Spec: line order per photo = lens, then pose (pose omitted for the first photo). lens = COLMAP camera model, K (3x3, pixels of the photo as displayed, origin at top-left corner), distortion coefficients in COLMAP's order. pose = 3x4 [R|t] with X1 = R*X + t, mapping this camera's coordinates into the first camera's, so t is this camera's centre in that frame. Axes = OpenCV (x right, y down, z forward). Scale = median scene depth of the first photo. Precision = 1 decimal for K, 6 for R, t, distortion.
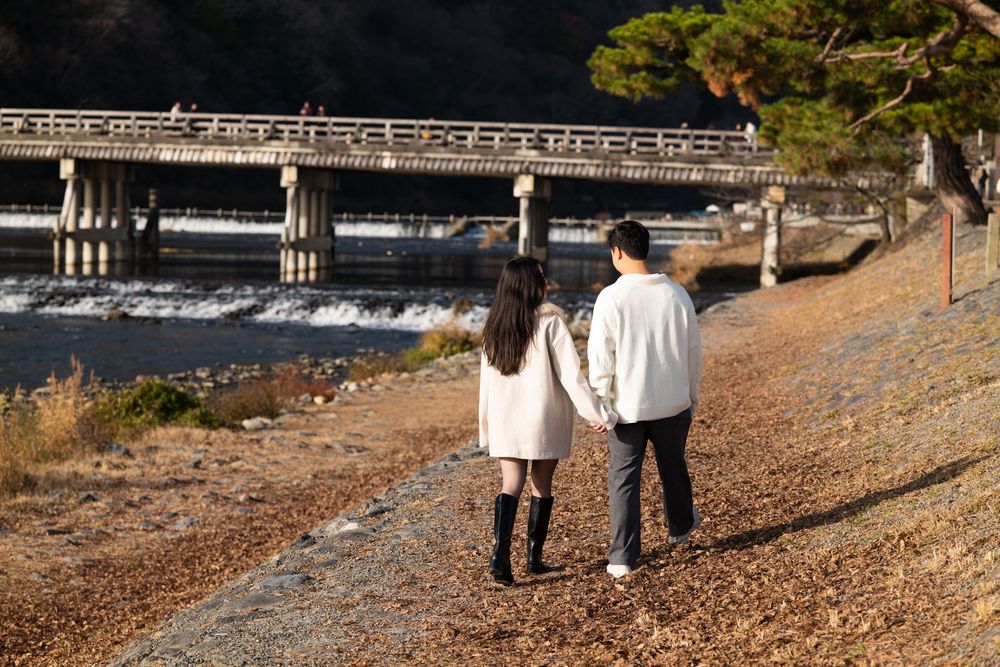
lens RADIAL K [[2463.5, 0, 500.0], [0, 2463.5, 333.5], [0, 0, 1]] dist [-0.088914, -0.741638]
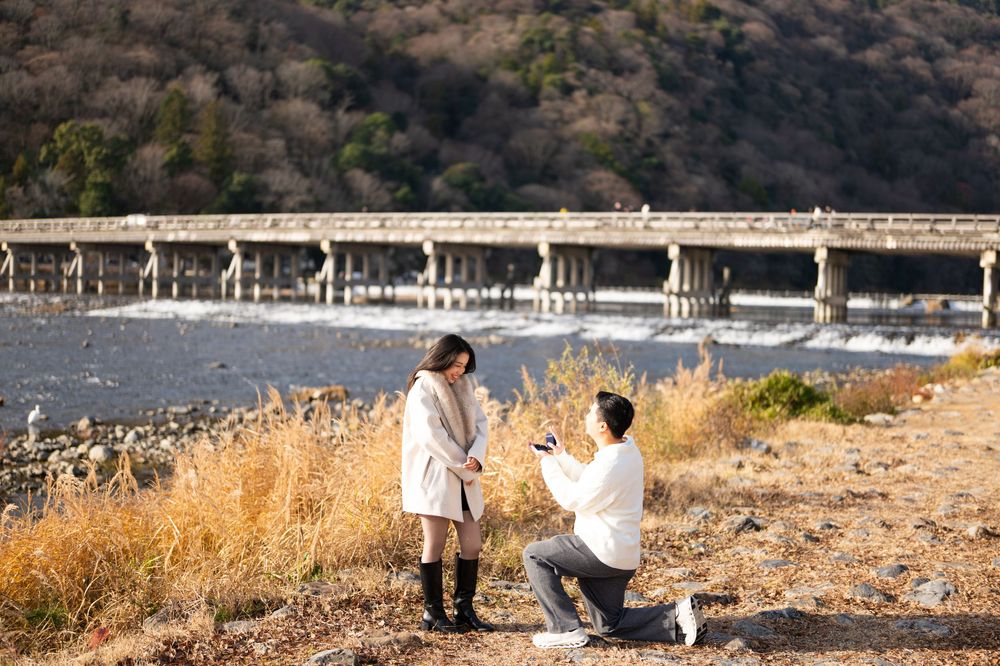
lens RADIAL K [[1344.9, 0, 500.0], [0, 1344.9, 333.0], [0, 0, 1]] dist [-0.001390, -0.136107]
pose [[0.955846, 0.009982, -0.293697, -0.085930], [-0.017209, 0.999609, -0.022031, 0.015937], [0.293363, 0.026112, 0.955645, 0.428892]]
